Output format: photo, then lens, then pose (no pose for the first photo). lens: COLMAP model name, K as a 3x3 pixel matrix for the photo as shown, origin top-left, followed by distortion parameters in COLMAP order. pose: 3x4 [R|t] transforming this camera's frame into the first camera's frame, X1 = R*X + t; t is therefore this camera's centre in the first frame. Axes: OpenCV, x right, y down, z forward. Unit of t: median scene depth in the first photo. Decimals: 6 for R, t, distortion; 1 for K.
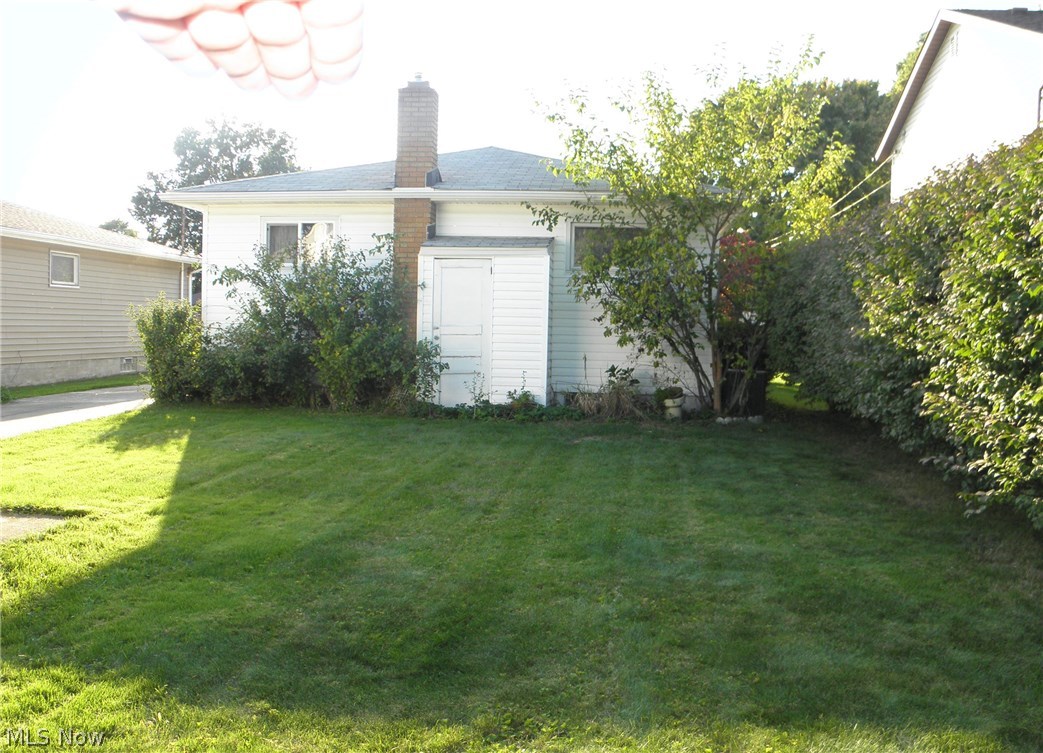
lens RADIAL K [[1010.3, 0, 521.5], [0, 1010.3, 376.5], [0, 0, 1]] dist [-0.145638, 0.002574]
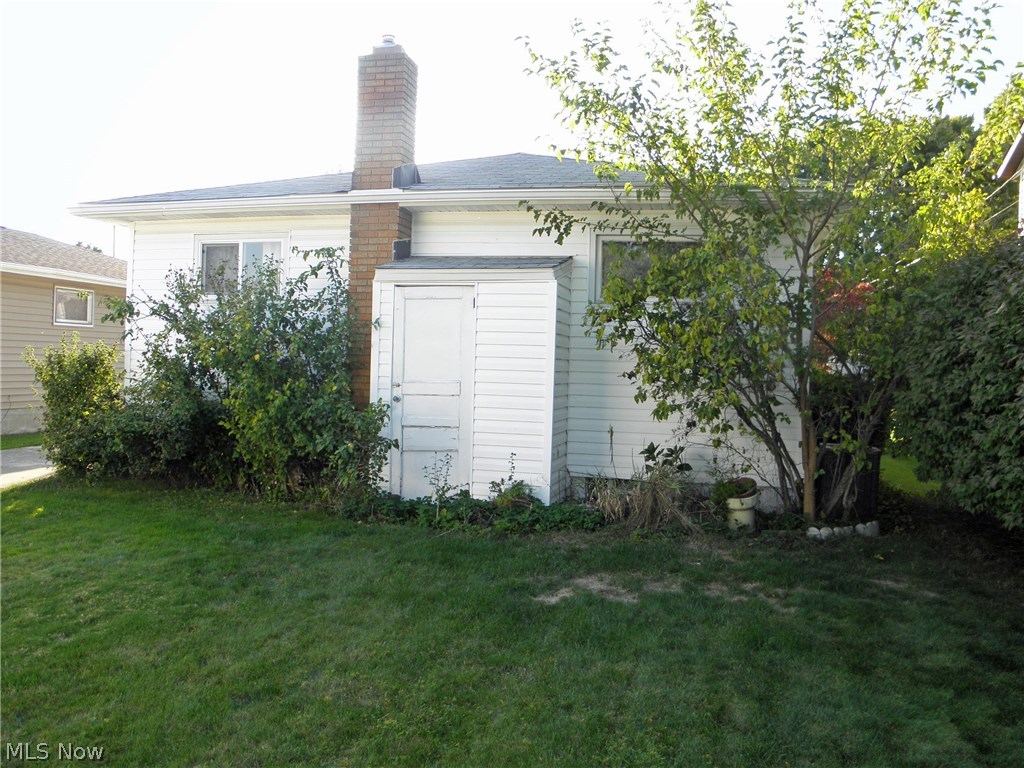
lens RADIAL K [[869.5, 0, 512.6], [0, 869.5, 368.4], [0, 0, 1]] dist [-0.166744, 0.122784]
pose [[0.991292, 0.008781, -0.131389, 0.074910], [-0.014780, 0.998889, -0.044754, -0.034174], [0.130850, 0.046306, 0.990320, 0.419972]]
